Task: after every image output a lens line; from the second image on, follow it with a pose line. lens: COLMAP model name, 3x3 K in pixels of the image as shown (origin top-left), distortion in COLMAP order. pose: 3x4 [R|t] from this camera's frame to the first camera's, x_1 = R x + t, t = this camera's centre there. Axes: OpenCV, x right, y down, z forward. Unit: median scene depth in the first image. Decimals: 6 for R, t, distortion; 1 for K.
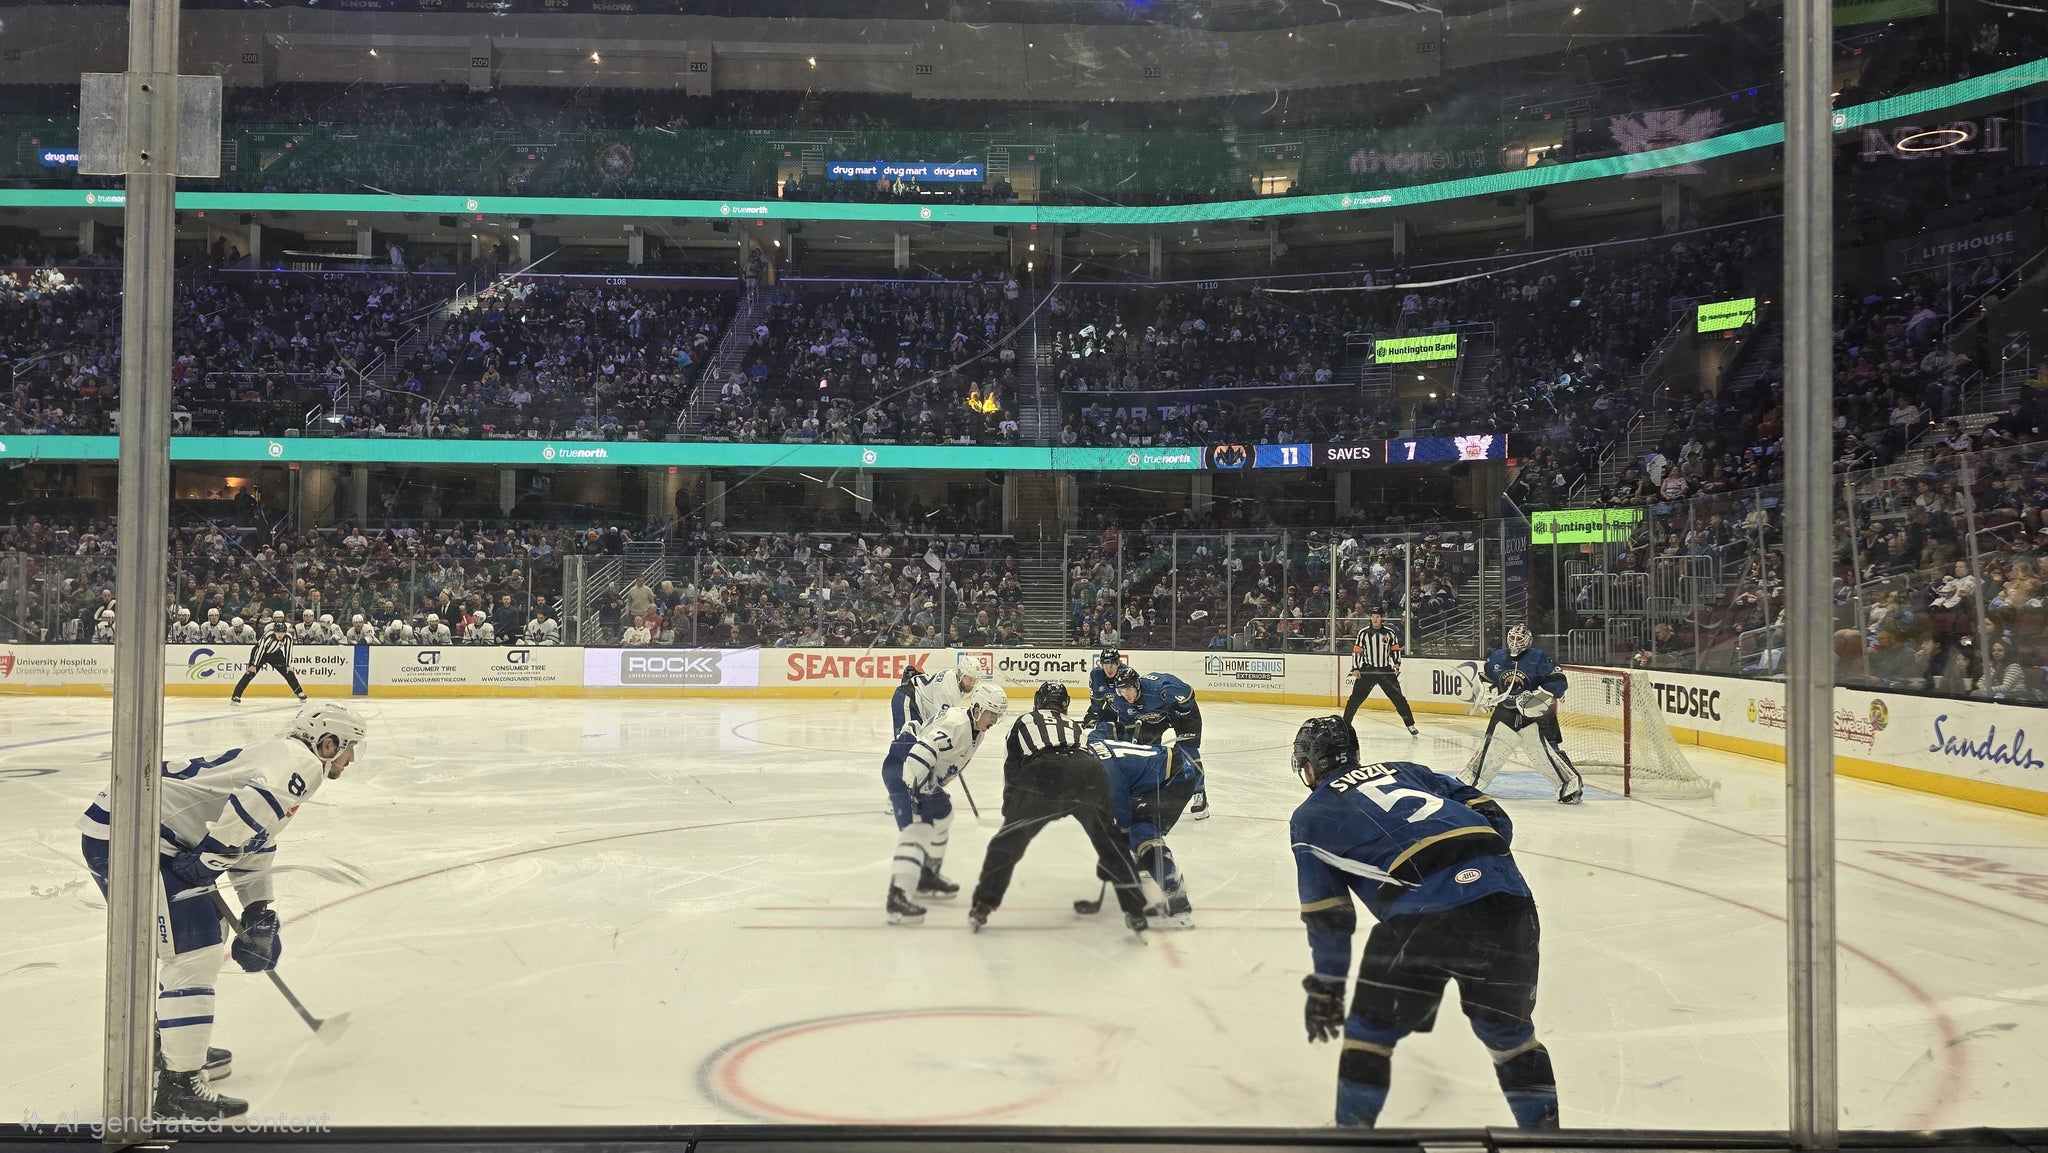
lens RADIAL K [[1365.2, 0, 1020.2], [0, 1365.2, 567.6], [0, 0, 1]] dist [0.080518, -0.047935]
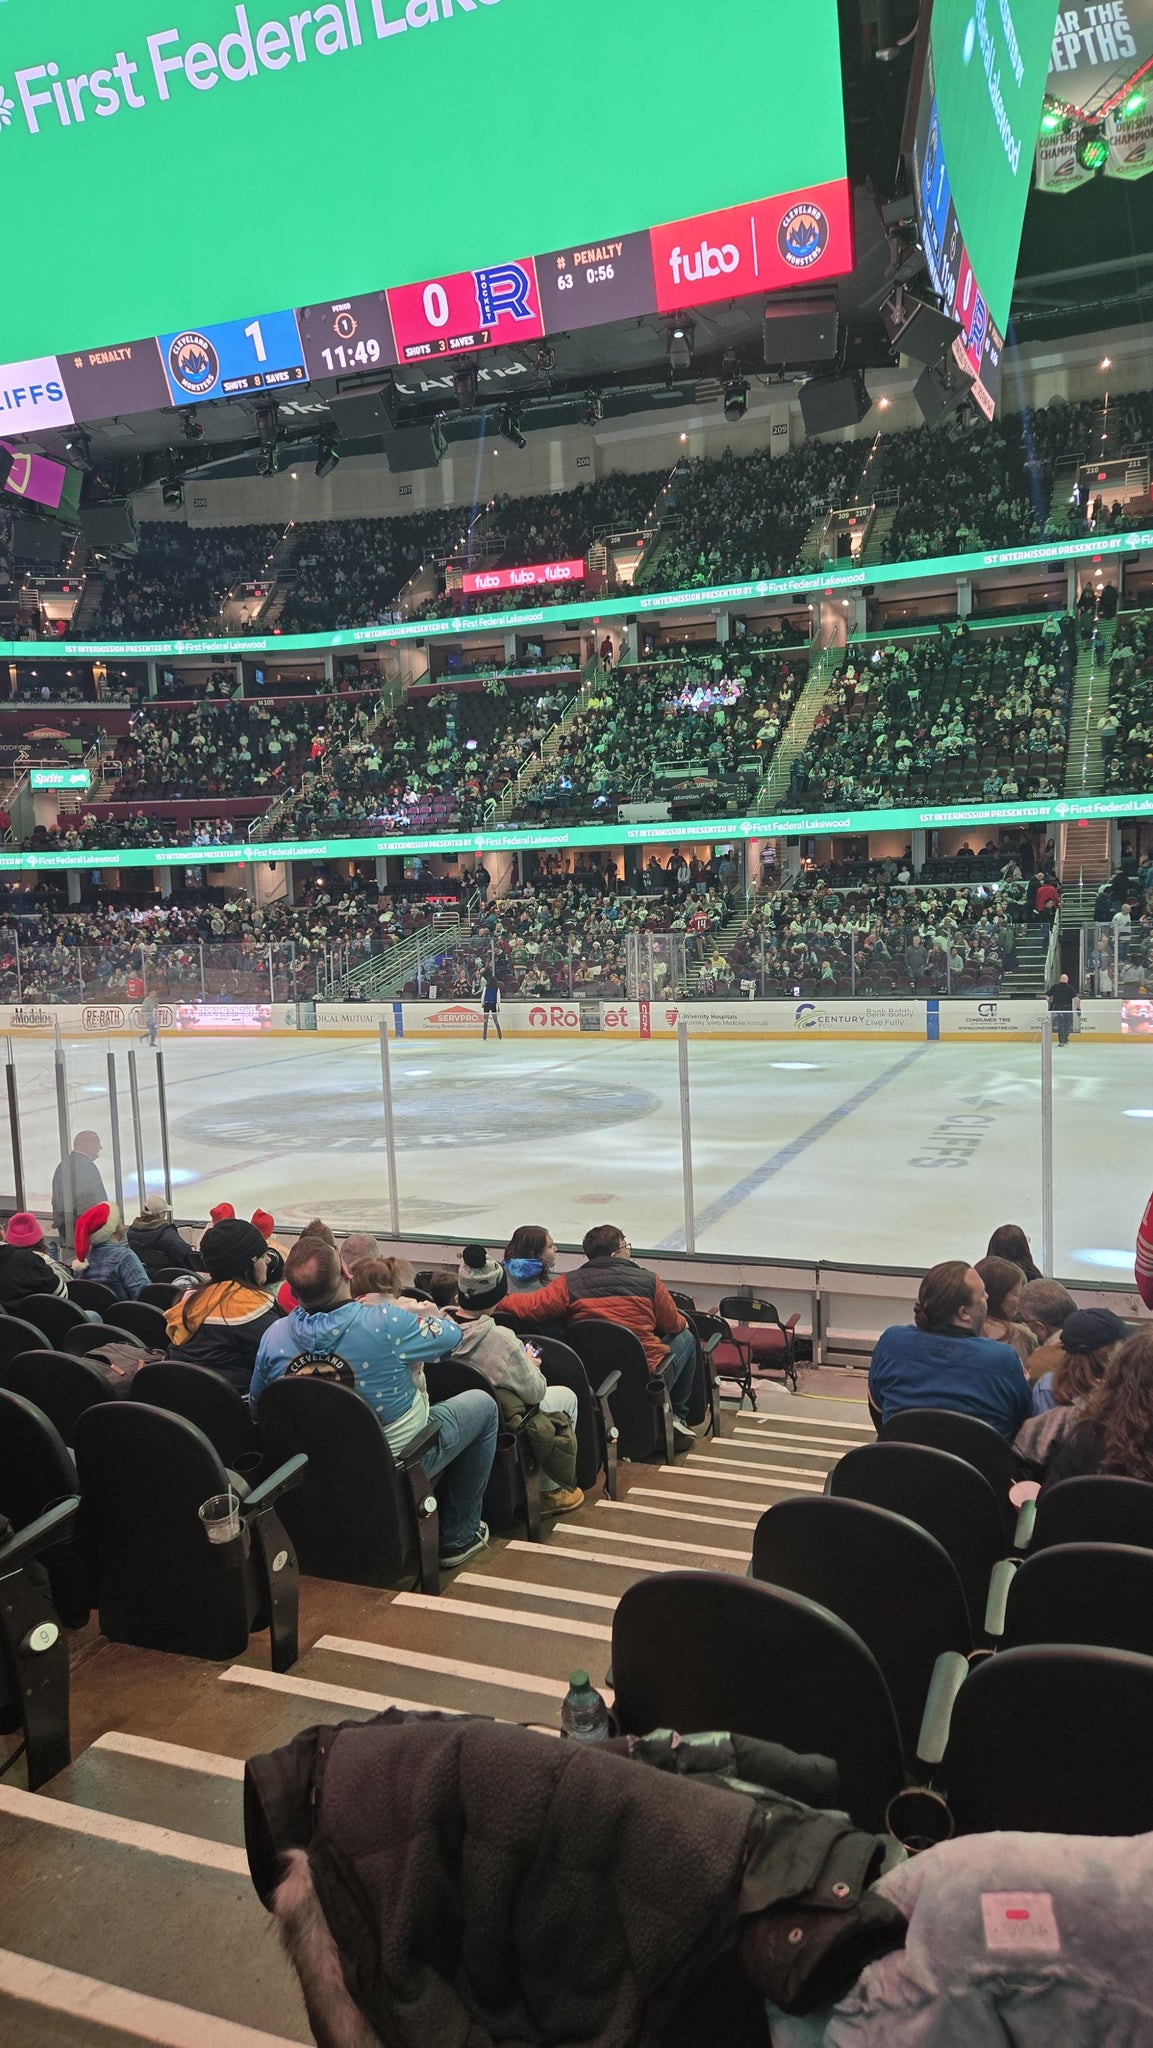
lens RADIAL K [[1372.8, 0, 587.4], [0, 1372.8, 1028.1], [0, 0, 1]] dist [0.078996, -0.046108]
pose [[0.928422, -0.003470, -0.371512, -0.297827], [0.049692, 0.992131, 0.114918, -0.078215], [0.368190, -0.125153, 0.921289, -0.276016]]
